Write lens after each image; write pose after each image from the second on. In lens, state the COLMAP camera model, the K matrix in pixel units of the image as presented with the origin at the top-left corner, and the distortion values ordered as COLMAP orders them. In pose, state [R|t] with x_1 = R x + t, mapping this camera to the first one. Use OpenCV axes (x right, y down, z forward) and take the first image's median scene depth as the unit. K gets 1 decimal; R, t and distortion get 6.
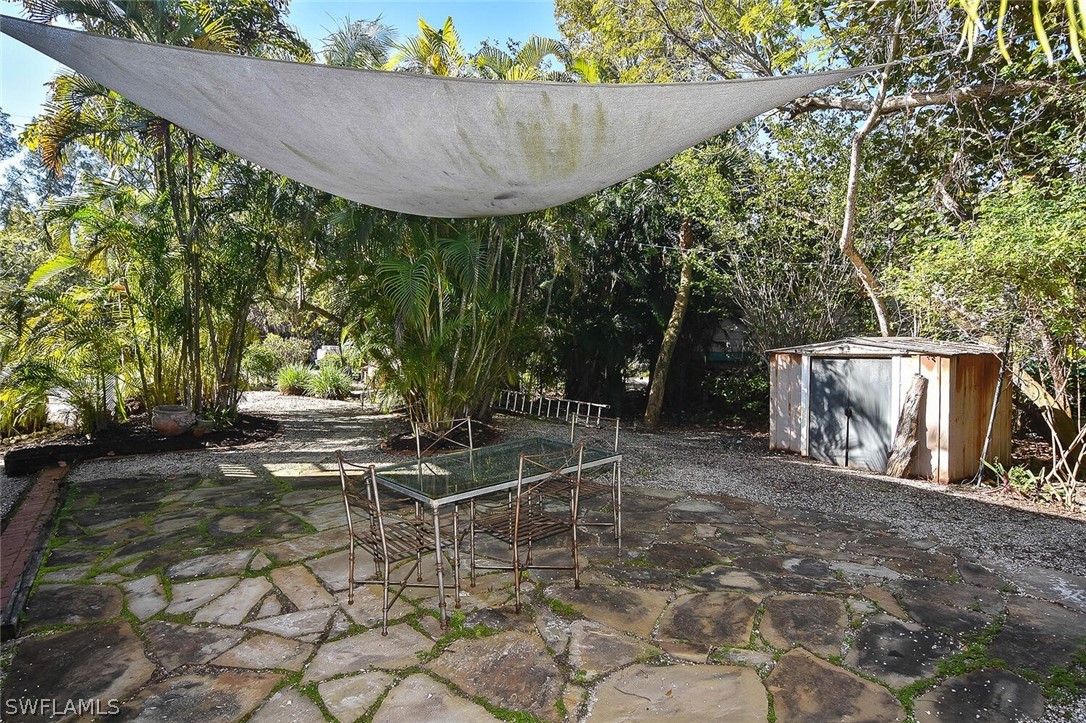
lens RADIAL K [[585.1, 0, 538.4], [0, 585.1, 347.1], [0, 0, 1]] dist [-0.001772, -0.013423]
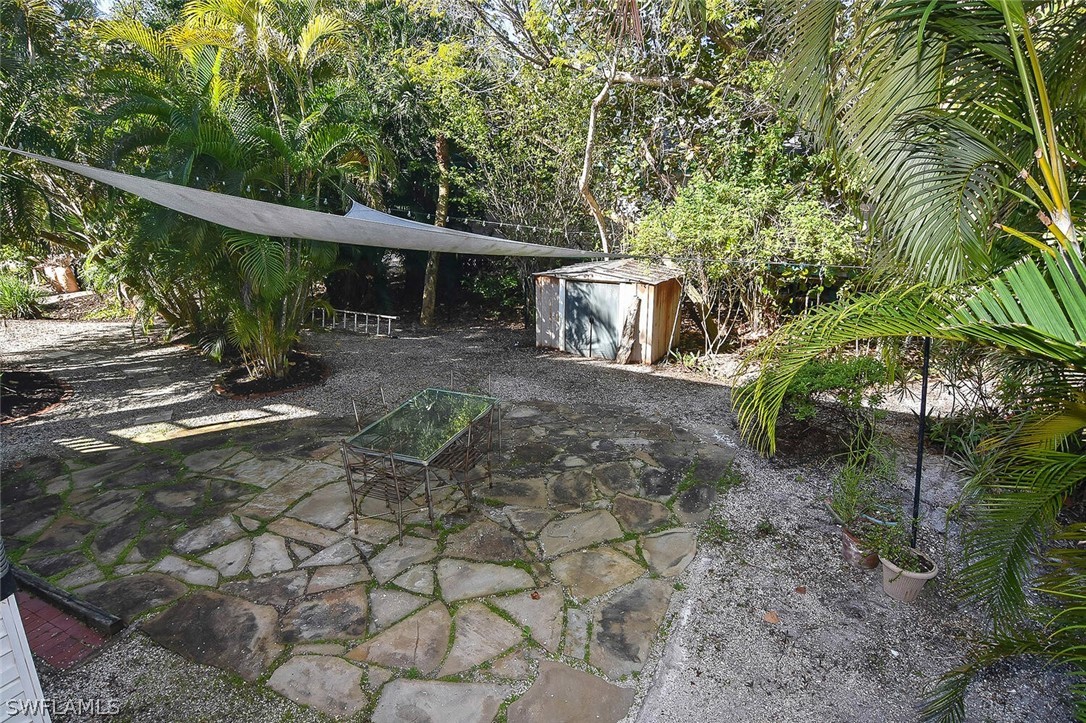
lens RADIAL K [[585.1, 0, 538.4], [0, 585.1, 347.1], [0, 0, 1]] dist [-0.001772, -0.013423]
pose [[0.881706, -0.125943, 0.454678, -0.283074], [0.012177, 0.969466, 0.244923, -0.204106], [-0.471642, -0.210413, 0.856318, -0.212100]]
